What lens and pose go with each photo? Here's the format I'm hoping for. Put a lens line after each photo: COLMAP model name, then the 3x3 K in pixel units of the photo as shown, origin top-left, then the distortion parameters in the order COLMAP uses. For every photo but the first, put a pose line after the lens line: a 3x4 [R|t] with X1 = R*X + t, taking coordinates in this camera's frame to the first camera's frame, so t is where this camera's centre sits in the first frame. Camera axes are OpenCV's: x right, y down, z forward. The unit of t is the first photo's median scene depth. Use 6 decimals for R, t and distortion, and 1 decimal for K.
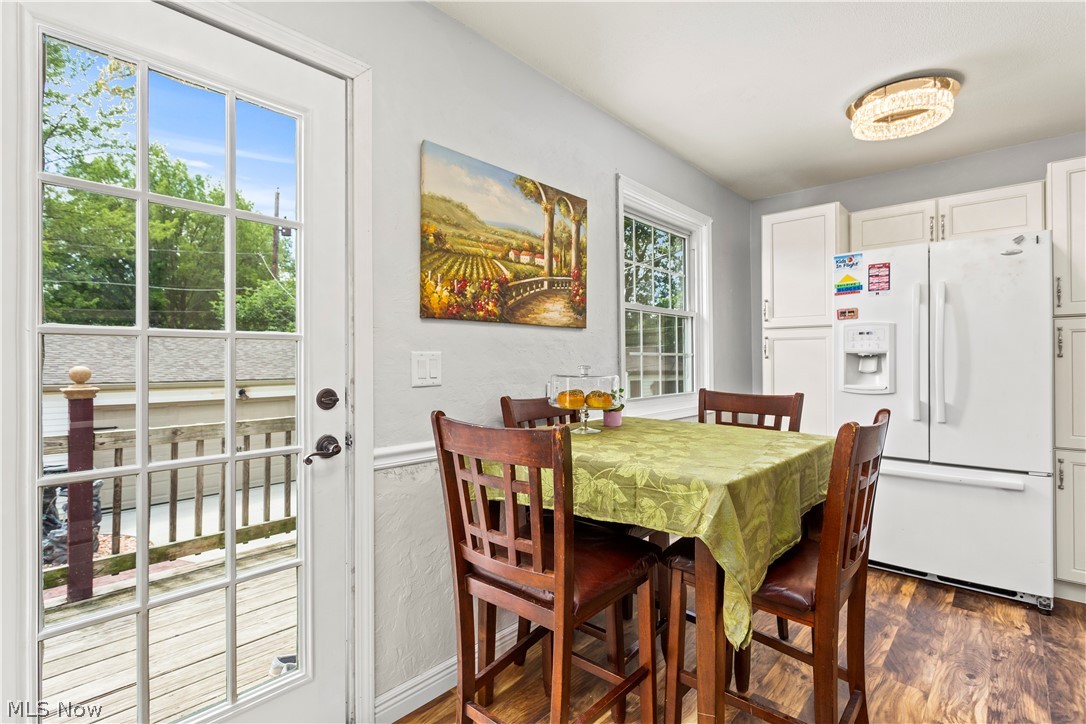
lens RADIAL K [[515.7, 0, 548.7], [0, 515.7, 359.9], [0, 0, 1]] dist [-0.003131, 0.005770]
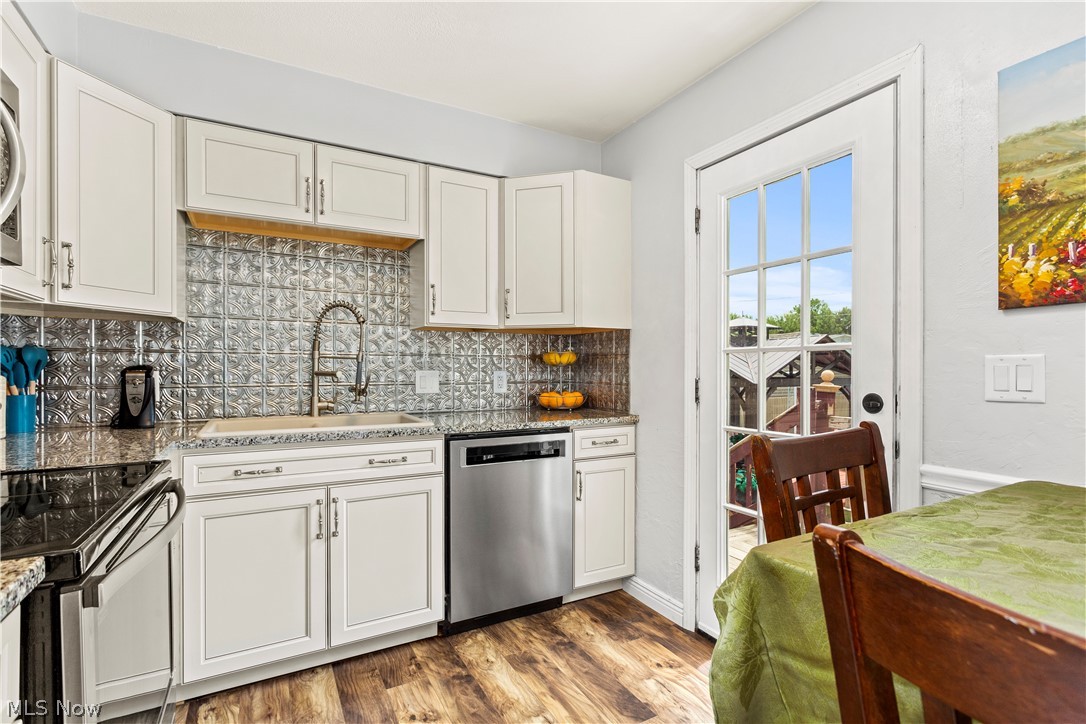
lens RADIAL K [[516.6, 0, 545.0], [0, 516.6, 369.1], [0, 0, 1]] dist [0.000775, 0.000677]
pose [[-0.325699, 0.001829, -0.945472, 0.670396], [0.002648, 0.999996, 0.001022, 0.001854], [0.945470, -0.002170, -0.325703, 0.606606]]
